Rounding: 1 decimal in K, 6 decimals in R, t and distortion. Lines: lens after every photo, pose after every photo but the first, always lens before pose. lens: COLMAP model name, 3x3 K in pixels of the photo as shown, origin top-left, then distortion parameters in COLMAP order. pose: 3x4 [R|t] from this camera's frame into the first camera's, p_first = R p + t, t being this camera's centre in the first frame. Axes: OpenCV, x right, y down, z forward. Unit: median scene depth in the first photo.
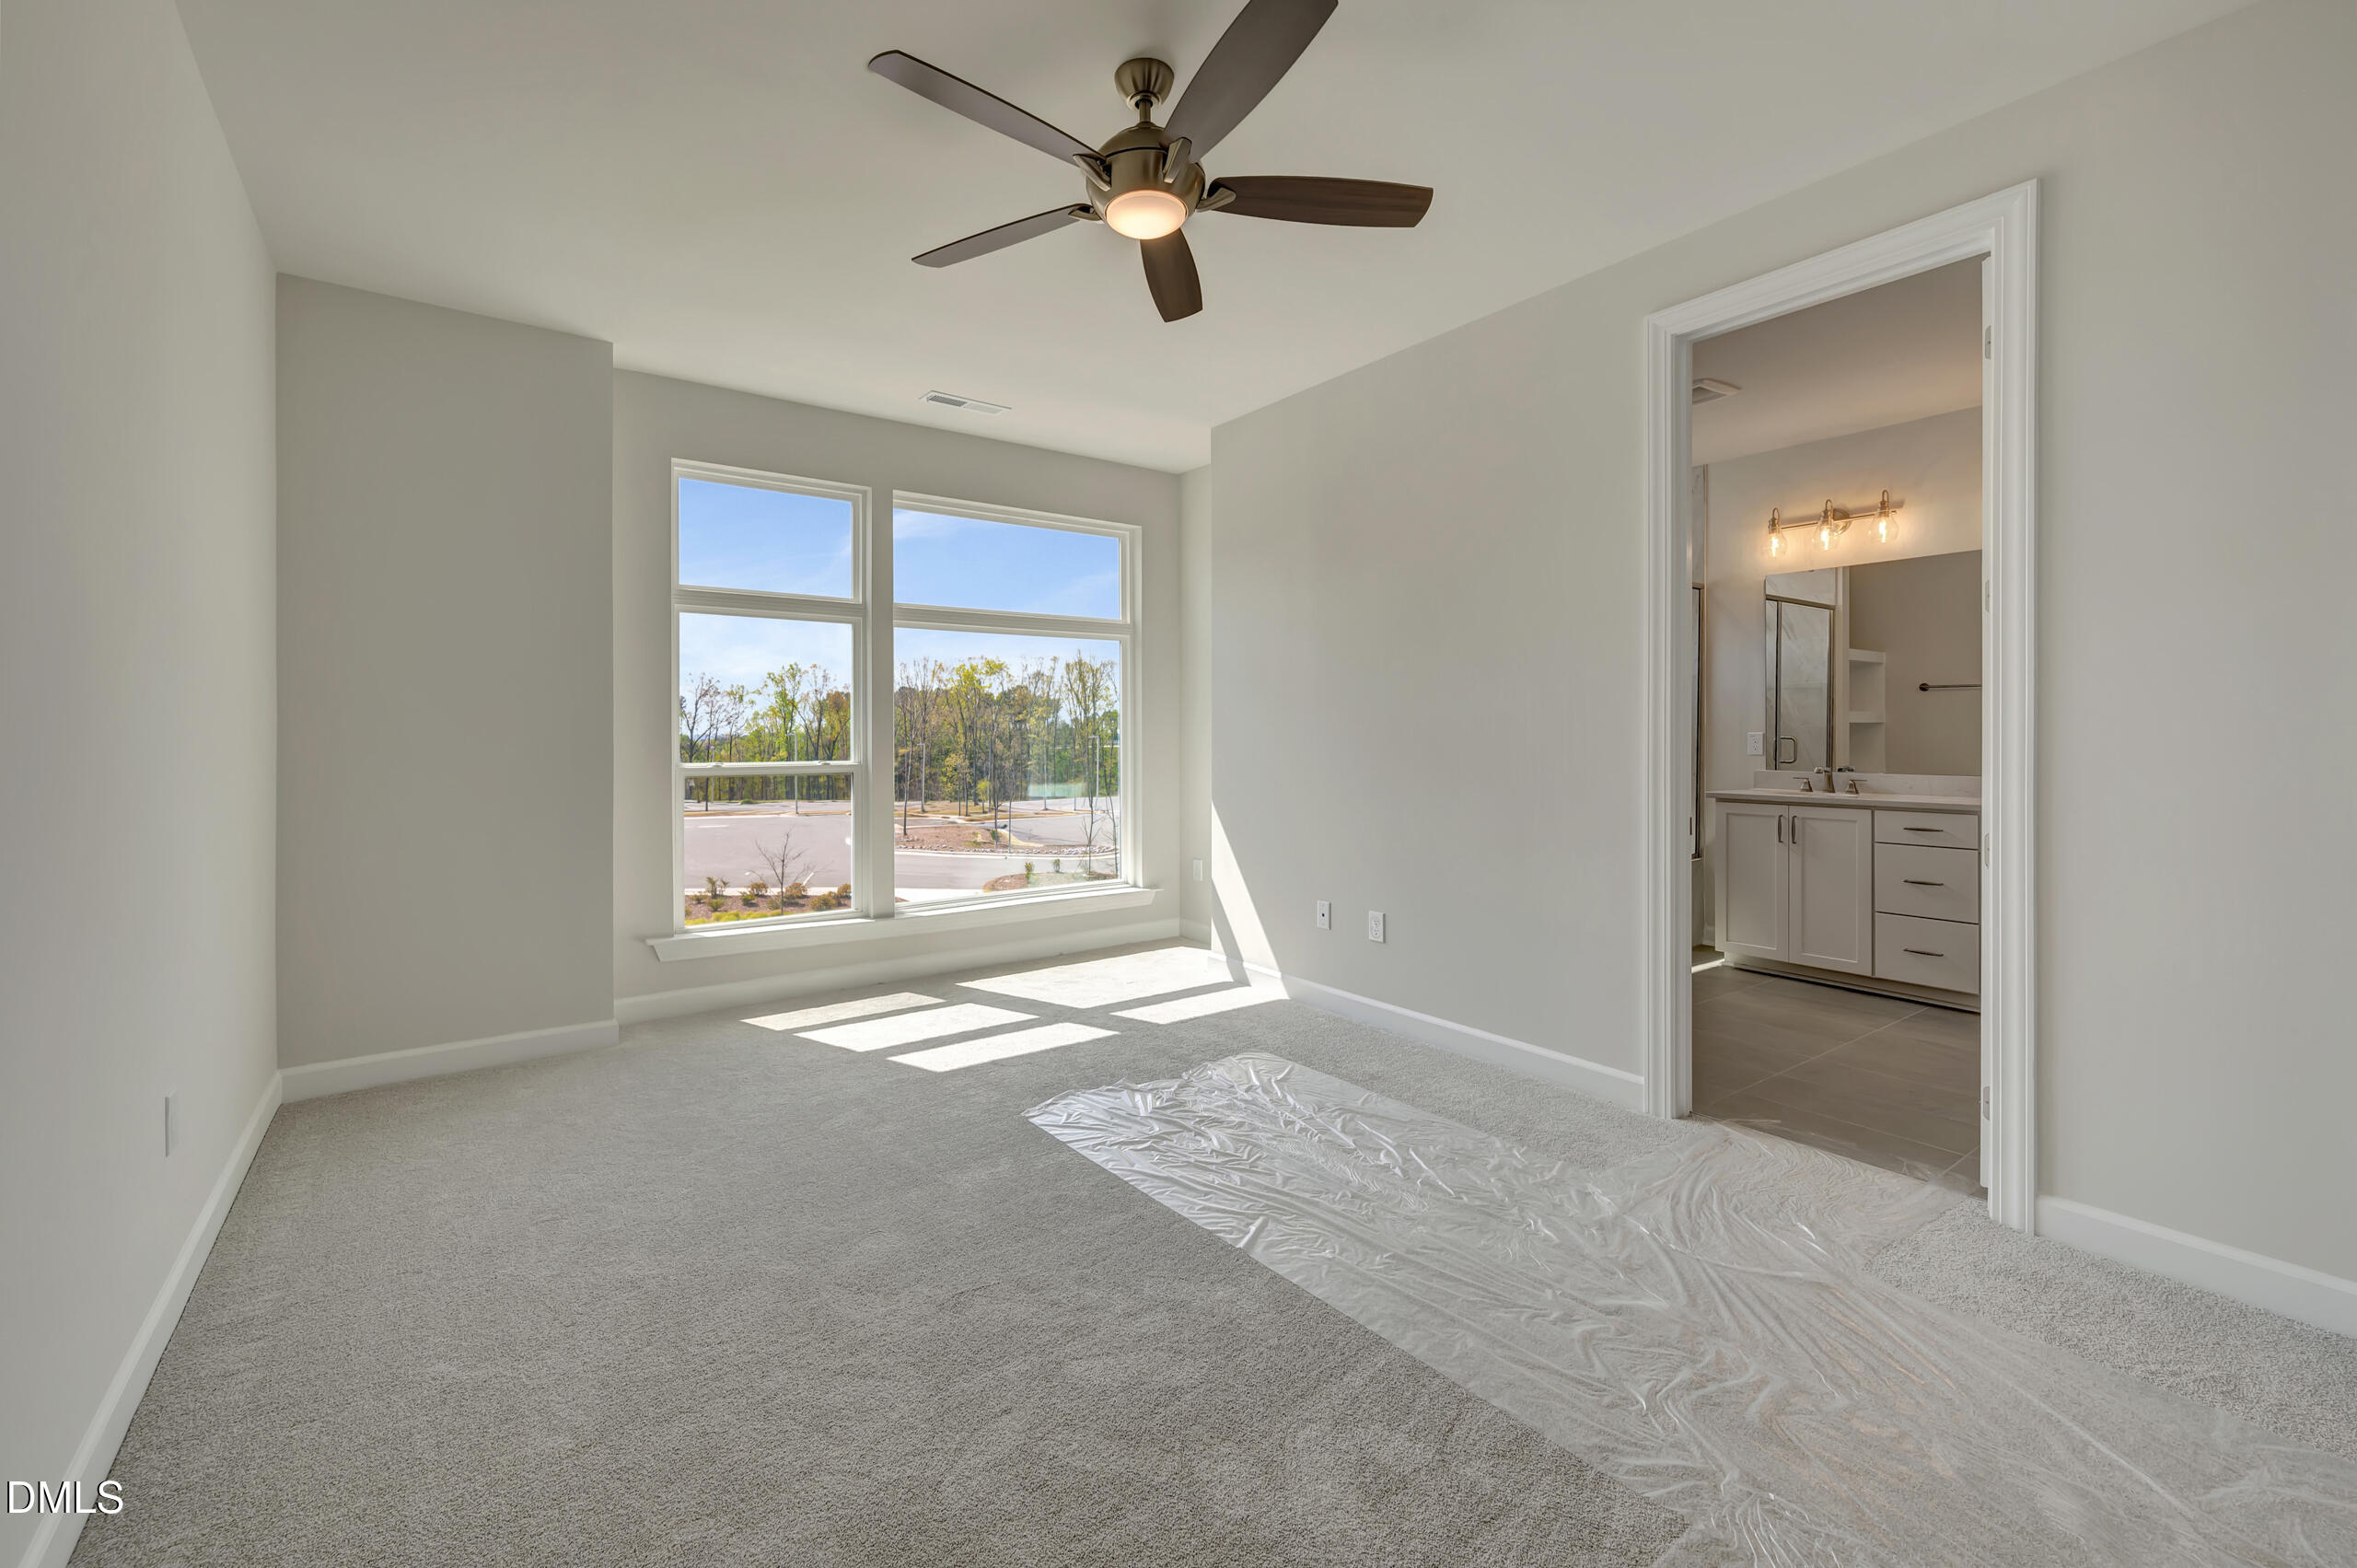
lens RADIAL K [[1060.0, 0, 1181.0], [0, 1060.0, 733.0], [0, 0, 1]] dist [0.001971, 0.000285]
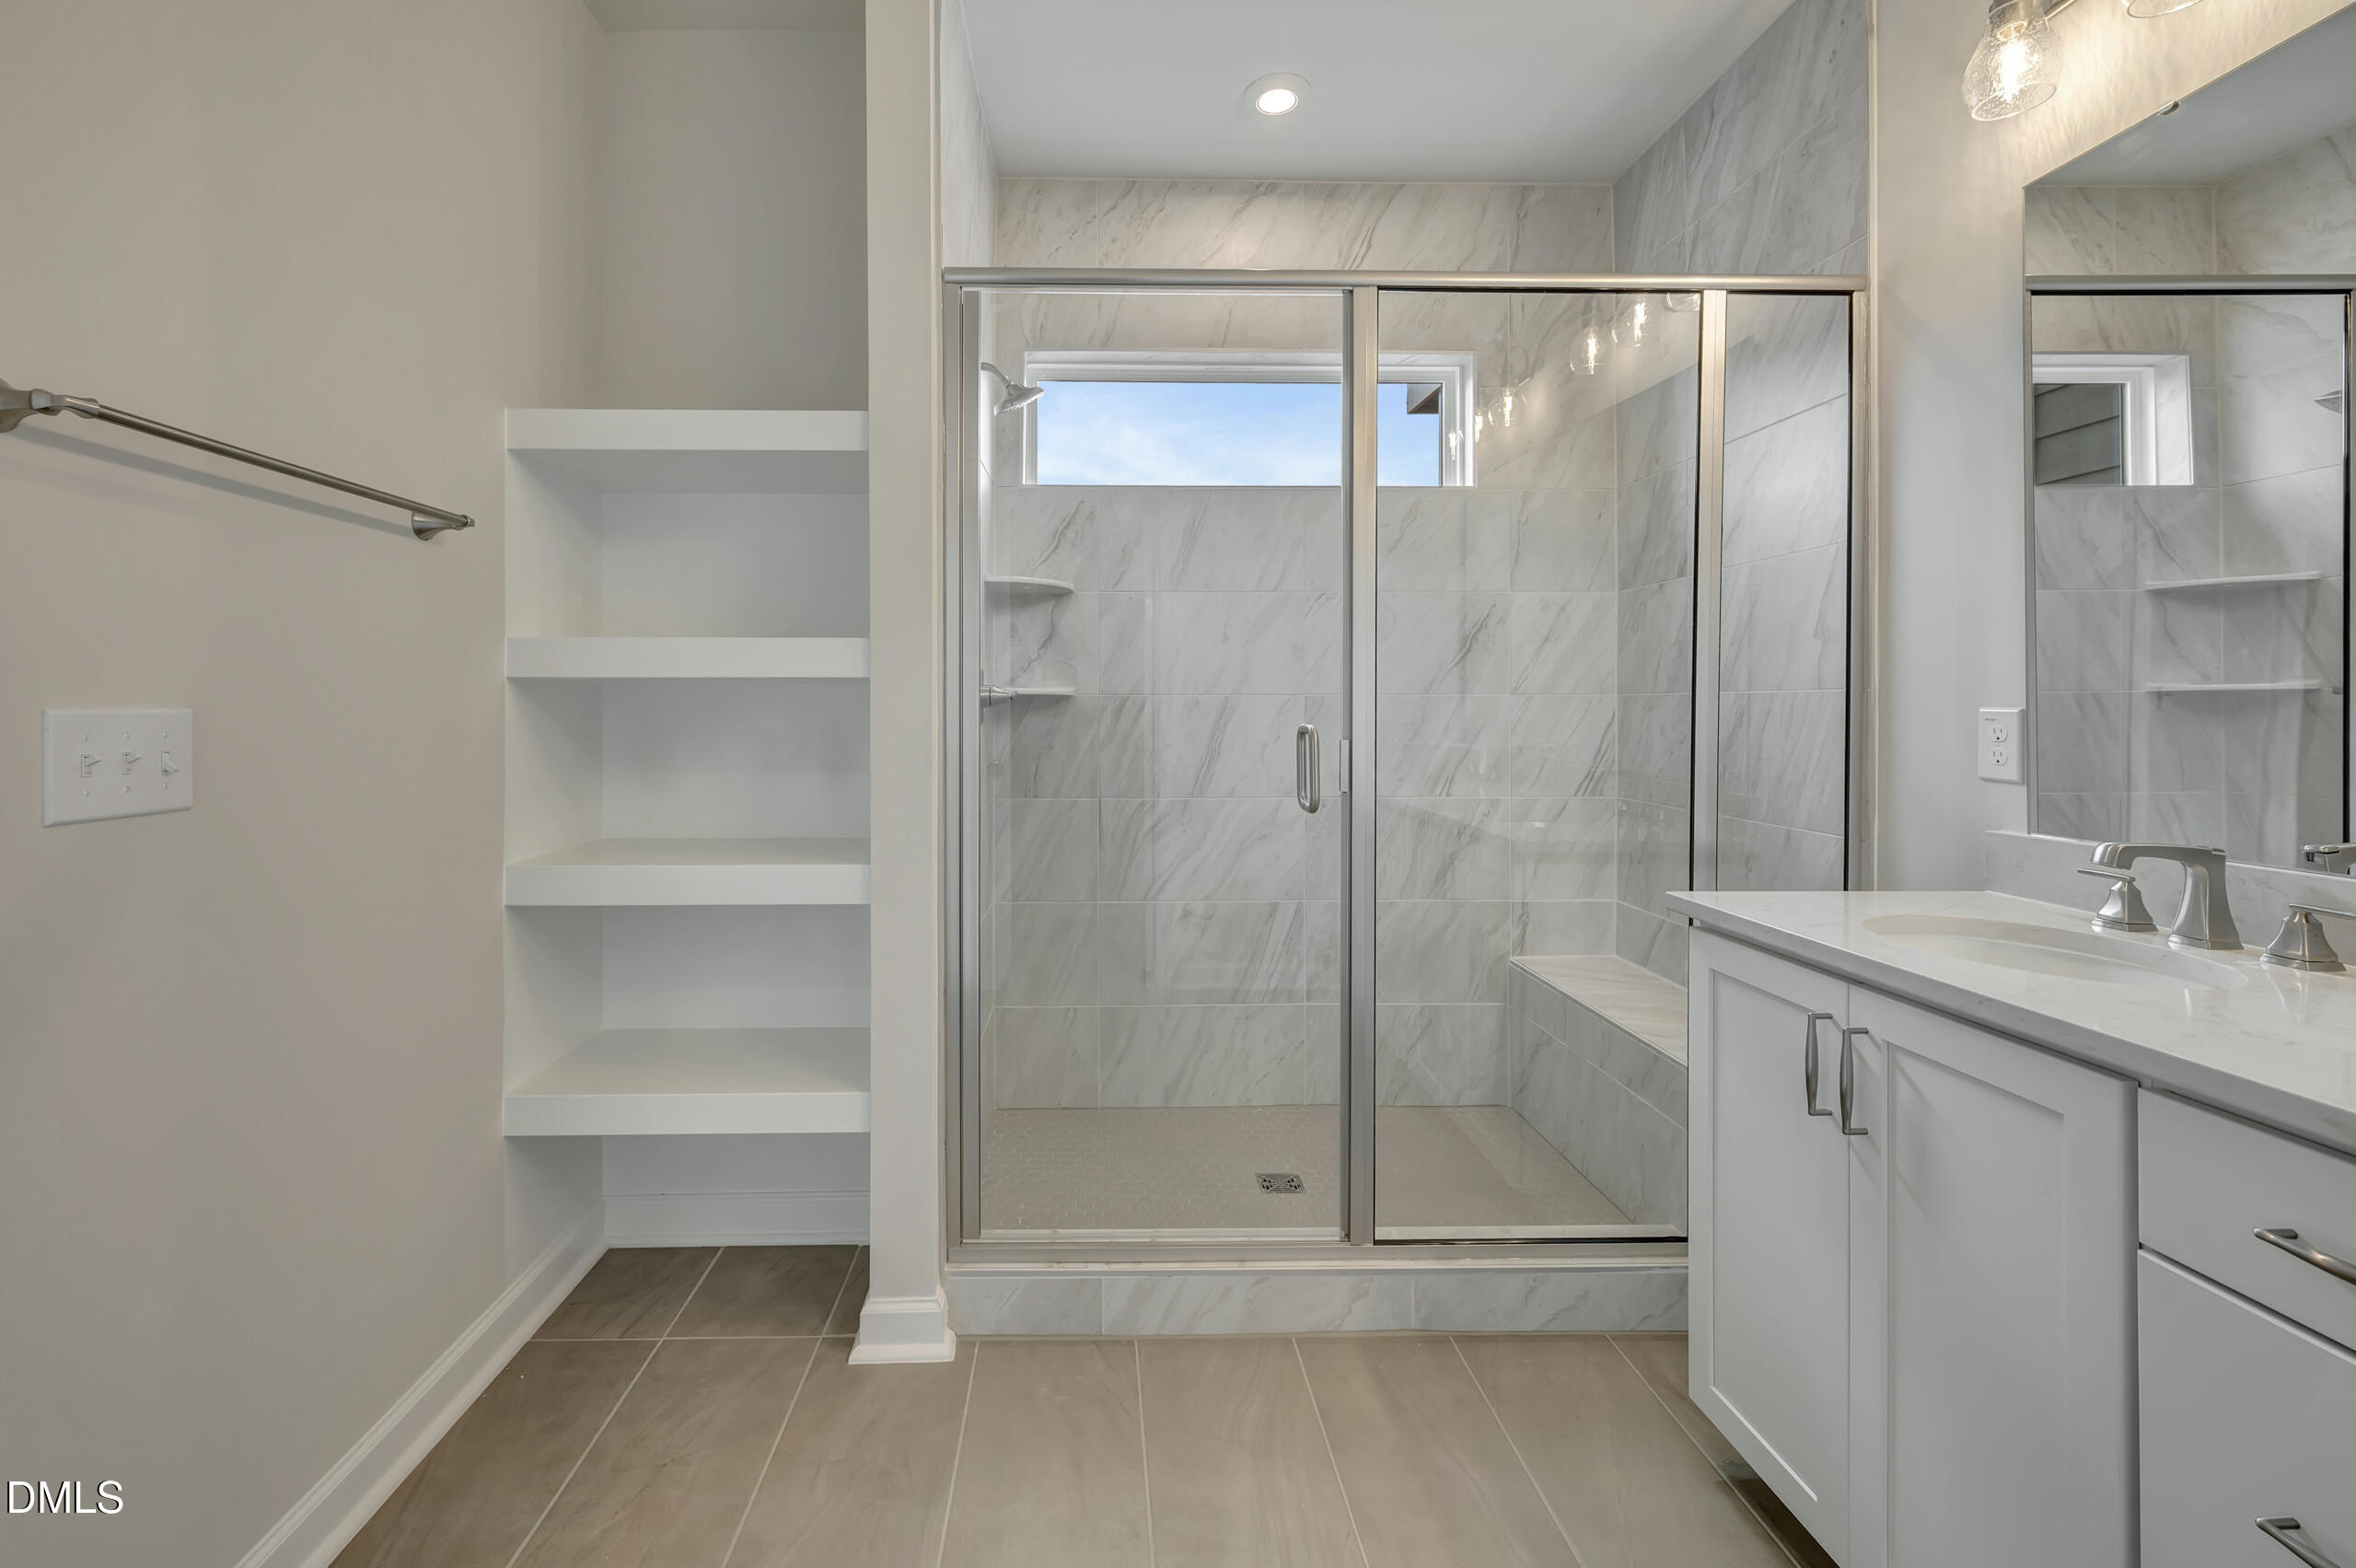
lens RADIAL K [[1009.1, 0, 1126.4], [0, 1009.1, 716.8], [0, 0, 1]] dist [0.000784, 0.000259]
pose [[0.794108, 0.008418, -0.607718, 0.546531], [-0.002087, 0.999936, 0.011124, -0.000937], [0.607773, -0.007565, 0.794075, 0.644225]]
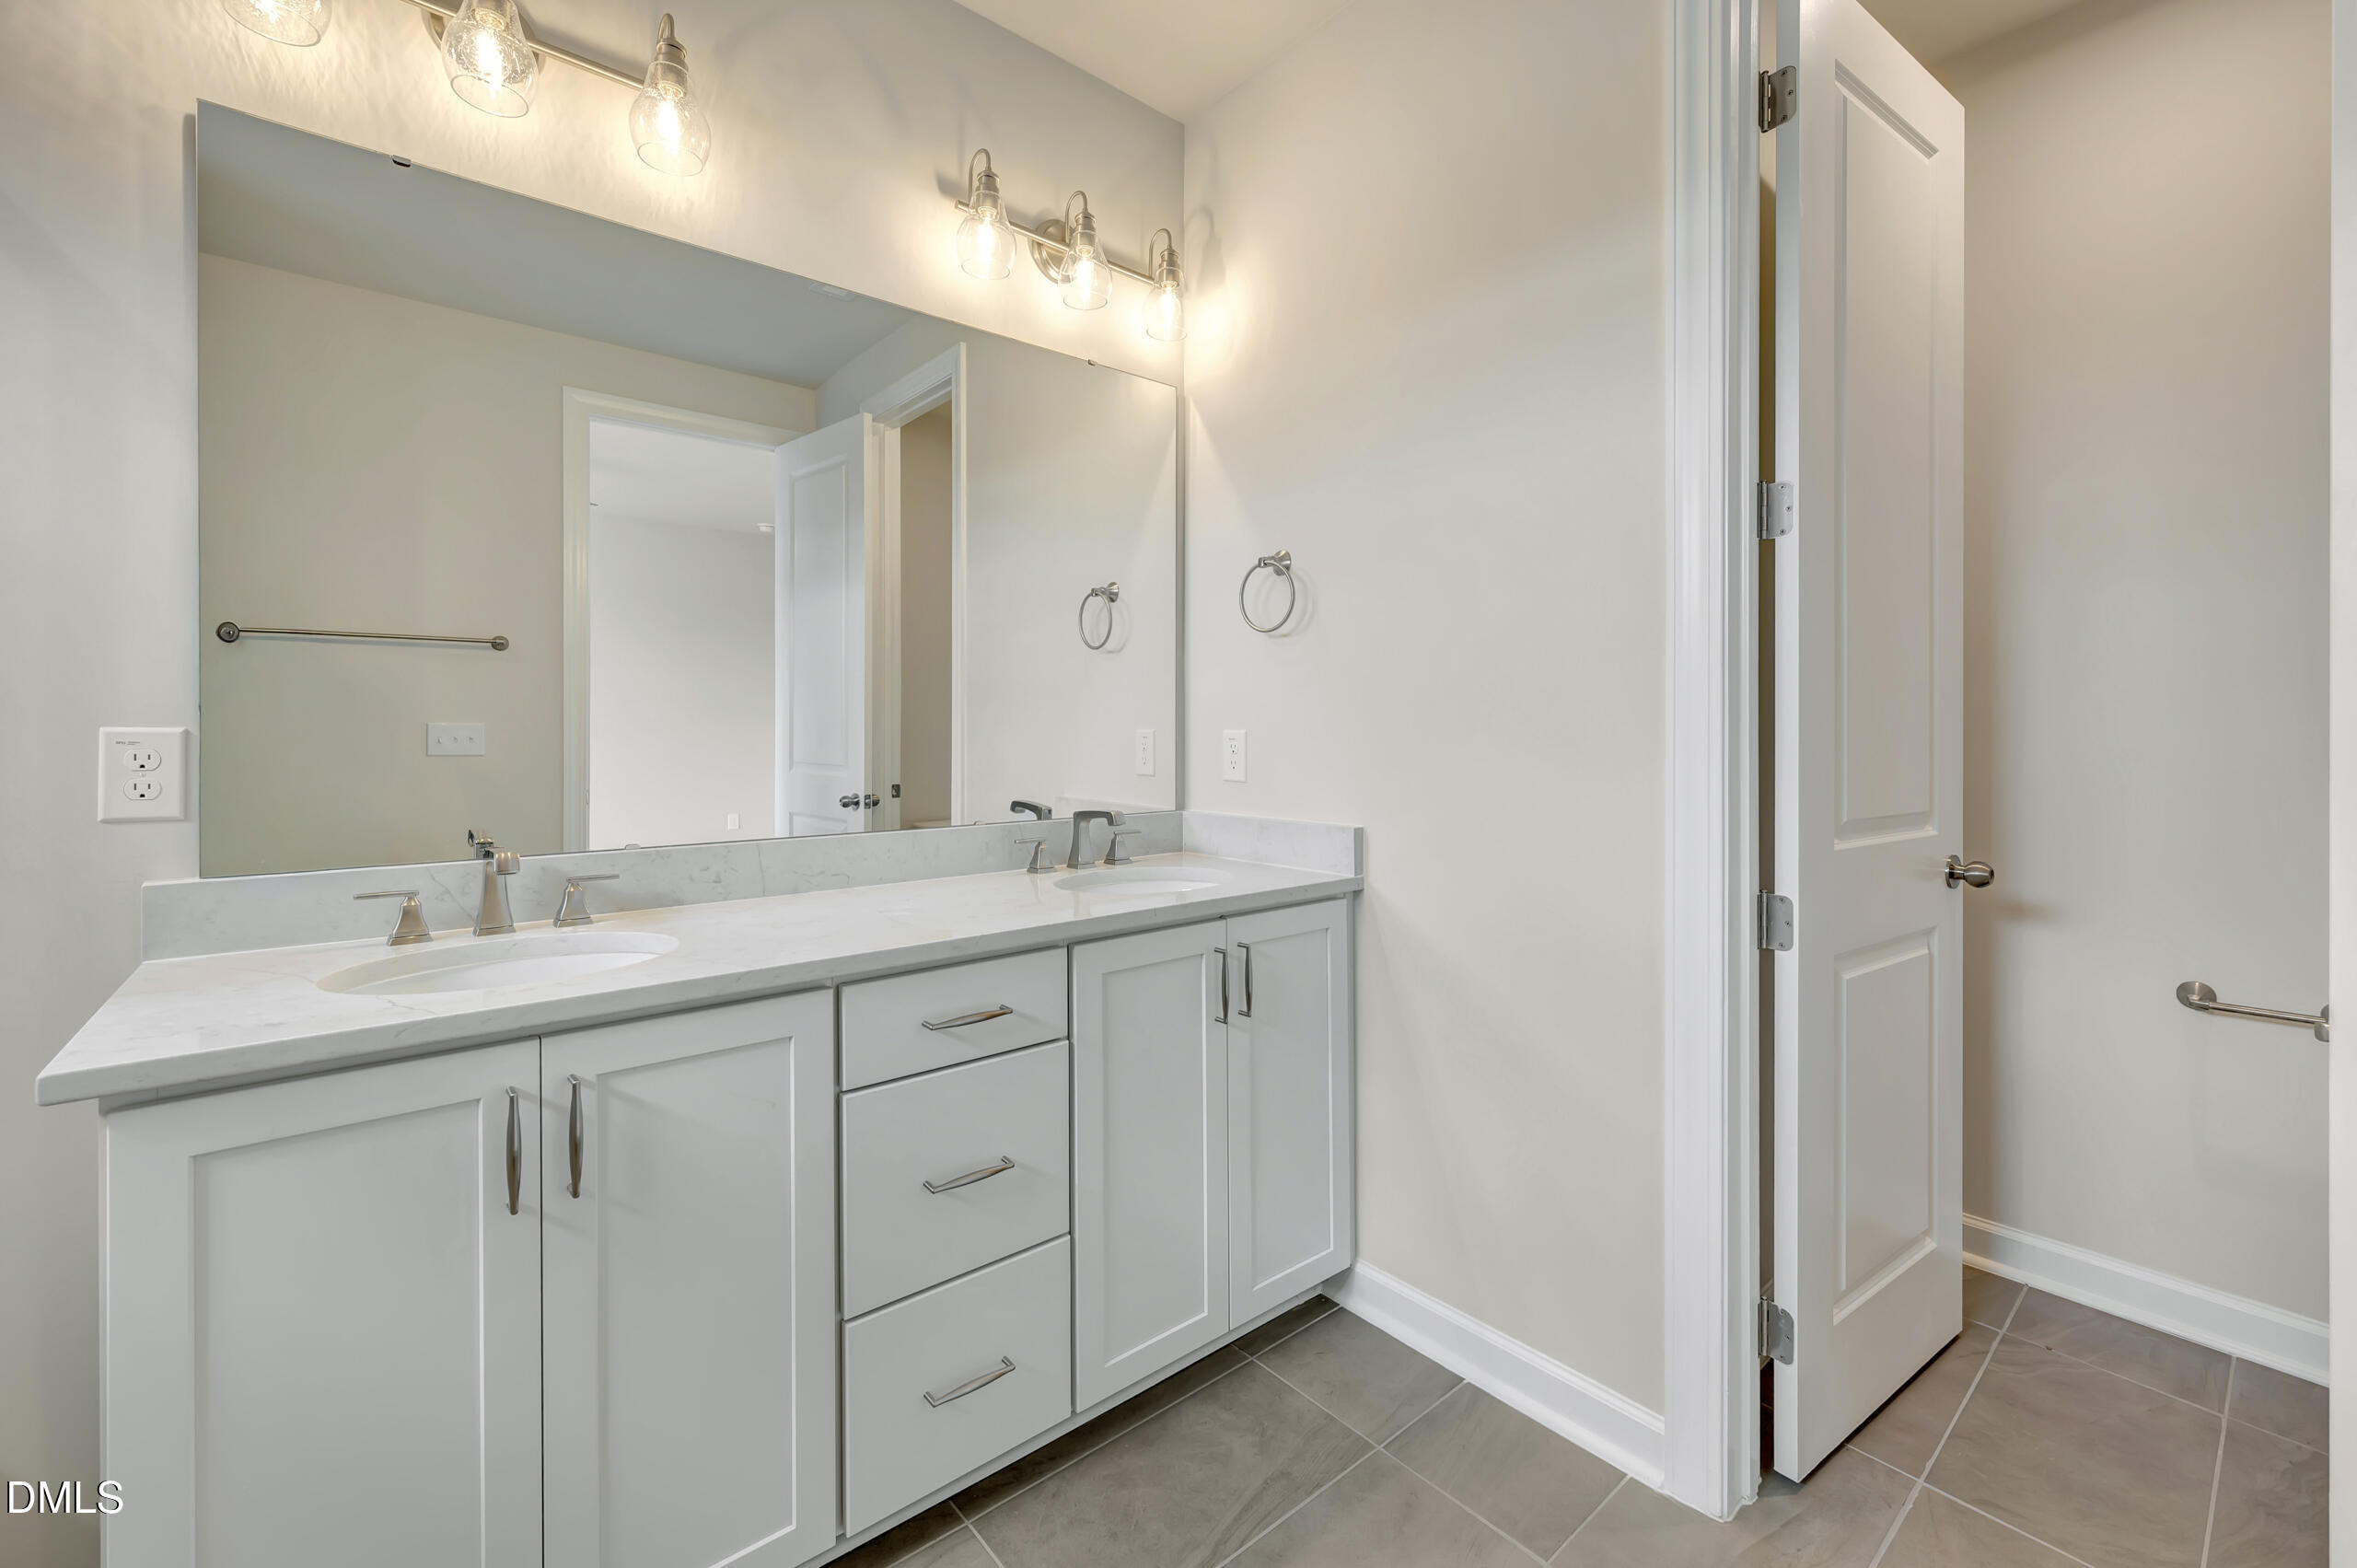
lens RADIAL K [[1008.7, 0, 1127.7], [0, 1008.7, 741.4], [0, 0, 1]] dist [-0.001860, 0.000010]
pose [[-0.012771, -0.014123, 0.999819, 0.323793], [-0.003698, 0.999894, 0.014077, -0.001692], [-0.999912, -0.003518, -0.012822, 0.818570]]
